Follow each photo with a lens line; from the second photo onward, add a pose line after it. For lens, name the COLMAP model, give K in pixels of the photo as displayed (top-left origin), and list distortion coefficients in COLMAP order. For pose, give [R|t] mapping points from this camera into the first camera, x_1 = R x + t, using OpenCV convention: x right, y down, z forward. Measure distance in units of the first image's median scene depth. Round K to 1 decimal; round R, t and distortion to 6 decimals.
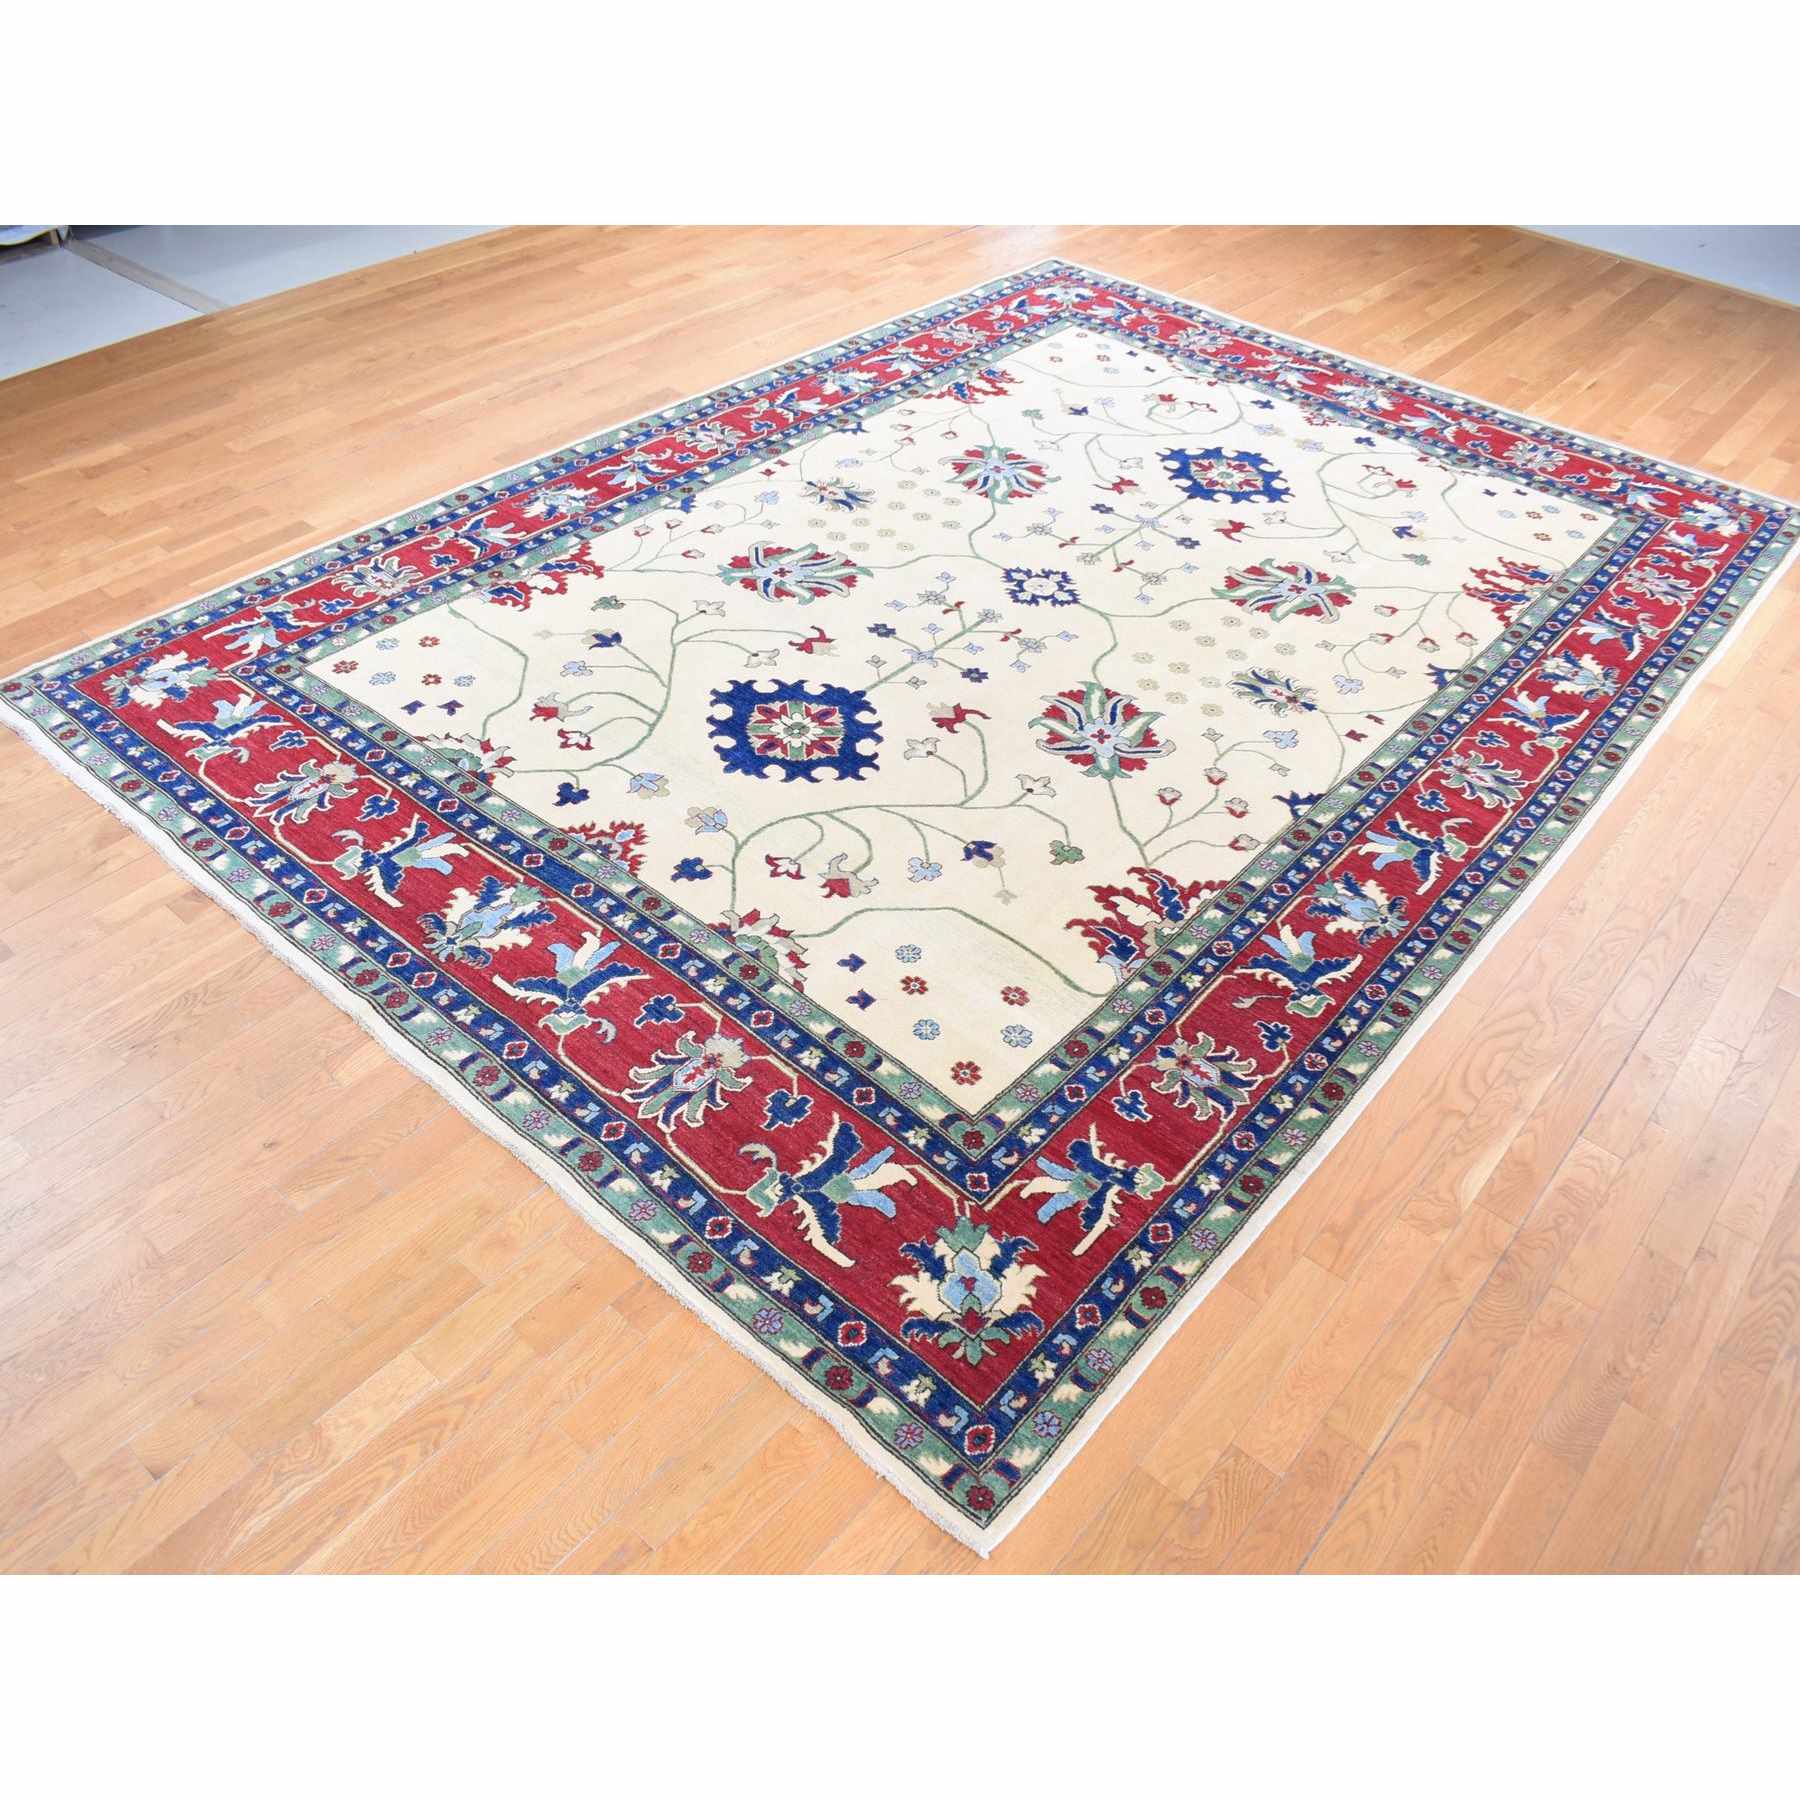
lens RADIAL K [[1520.6, 0, 911.4], [0, 1520.6, 907.1], [0, 0, 1]] dist [-0.099895, 0.016961]
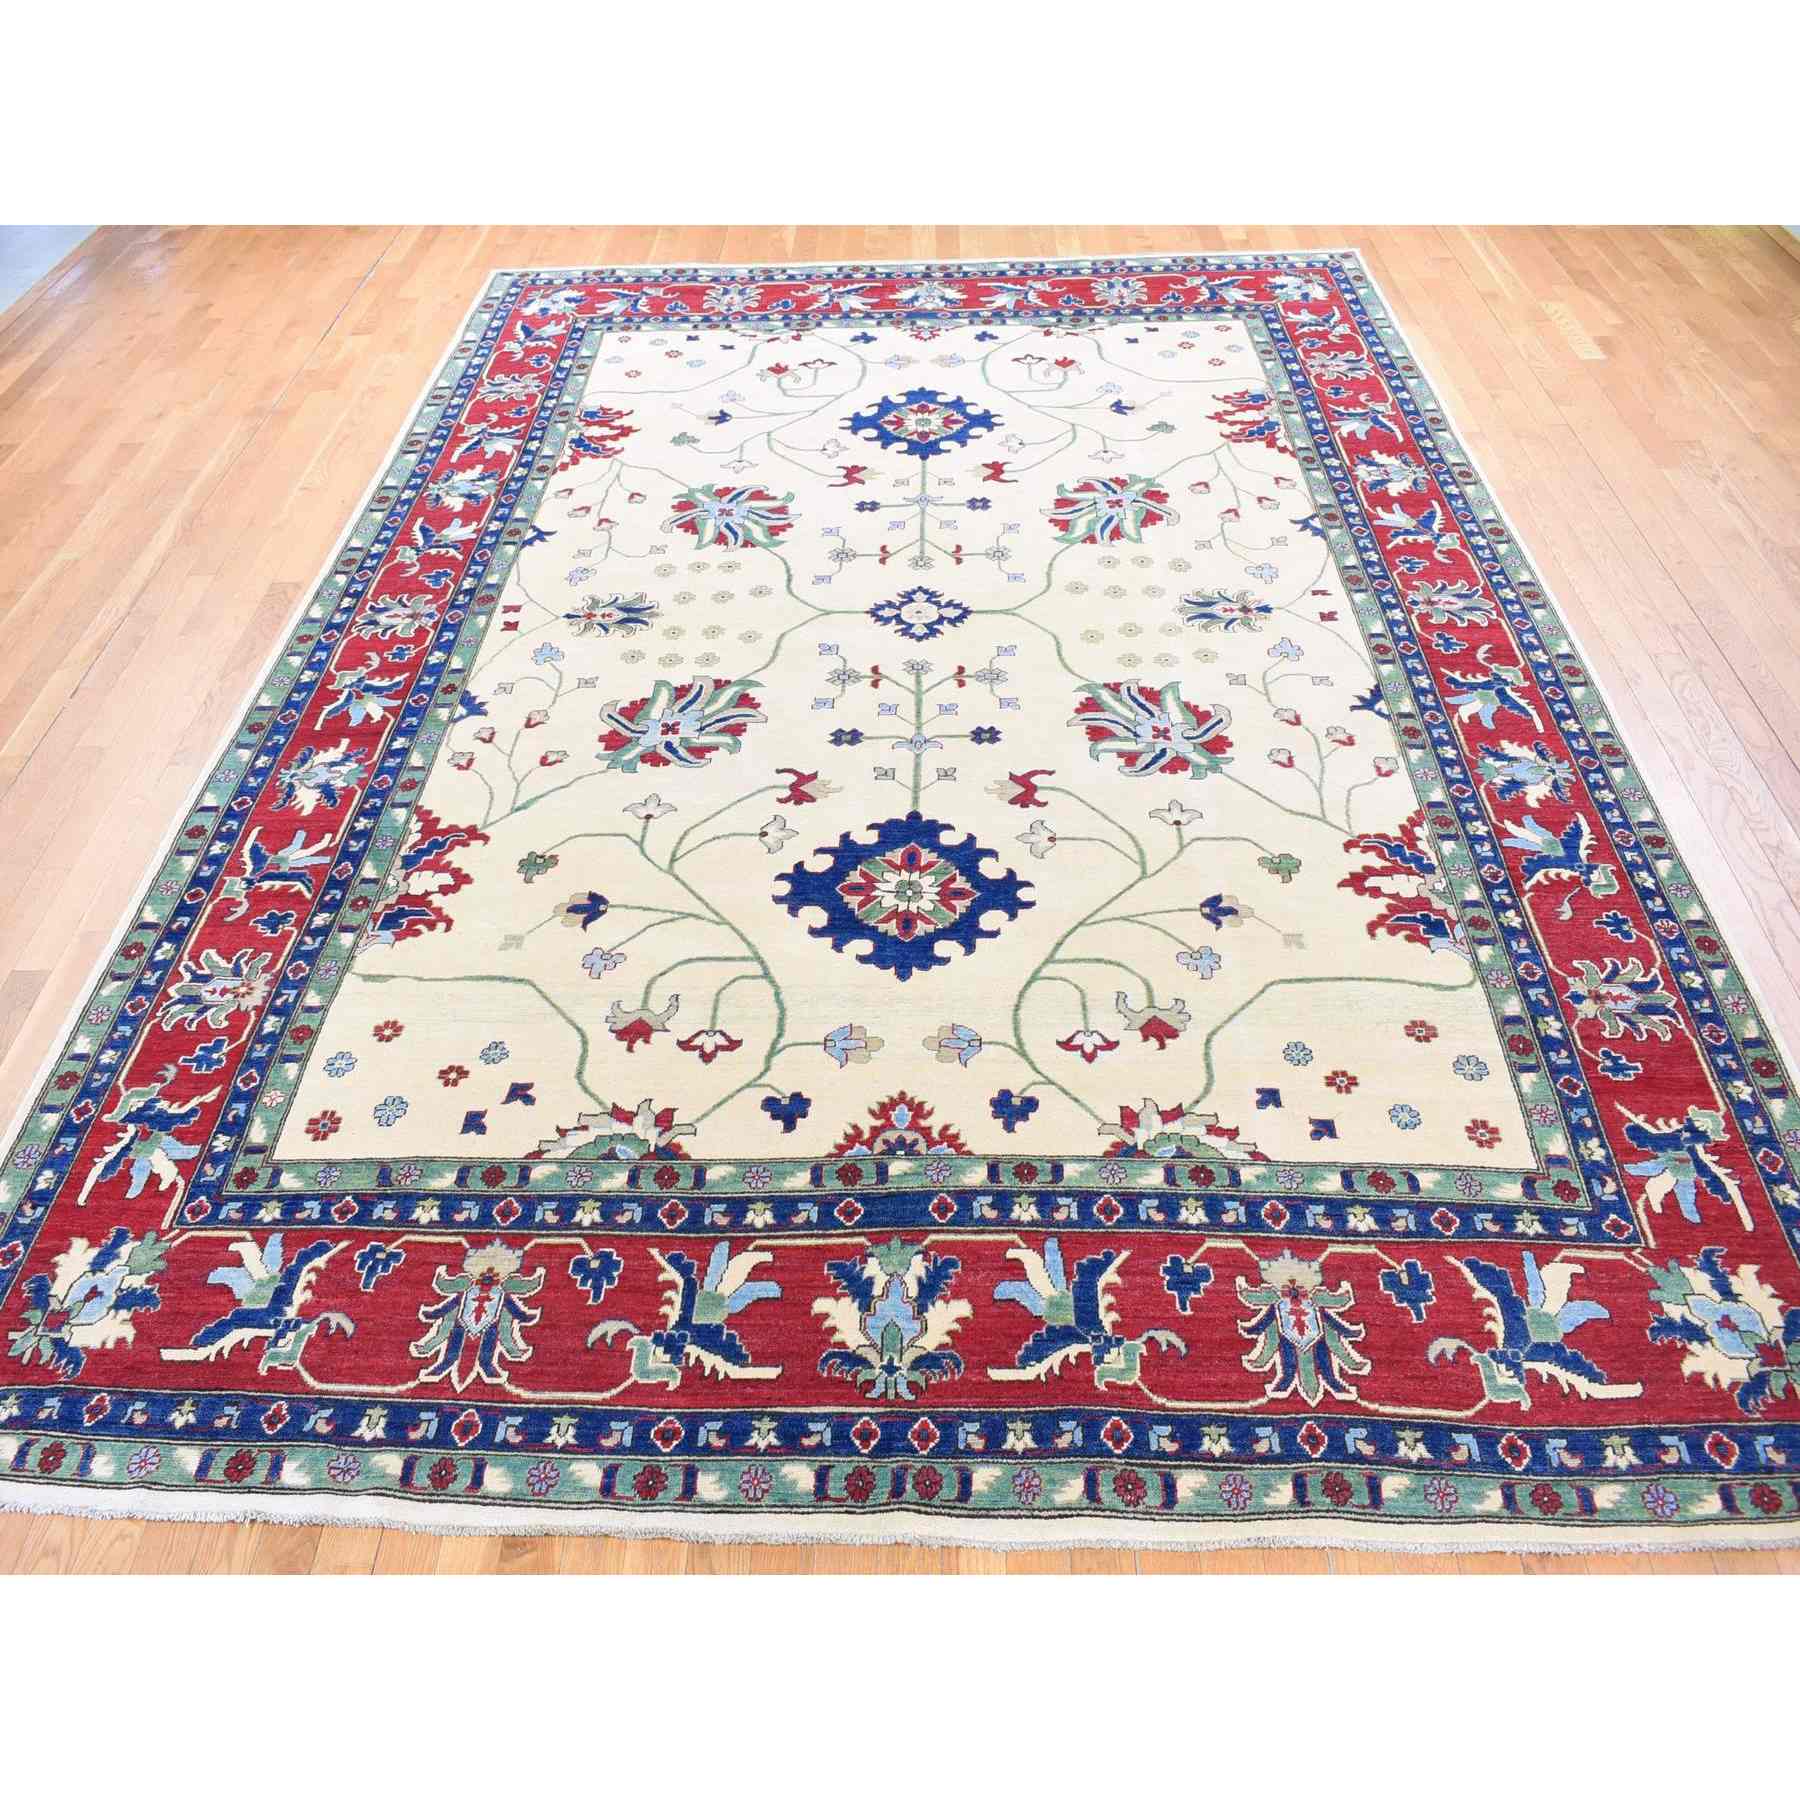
lens RADIAL K [[1520.6, 0, 931.9], [0, 1520.6, 872.2], [0, 0, 1]] dist [-0.099895, 0.016961]
pose [[0.780712, -0.476671, 0.404072, -0.388891], [0.464802, 0.875162, 0.134353, -0.228730], [-0.417670, 0.082923, 0.904807, 0.259651]]
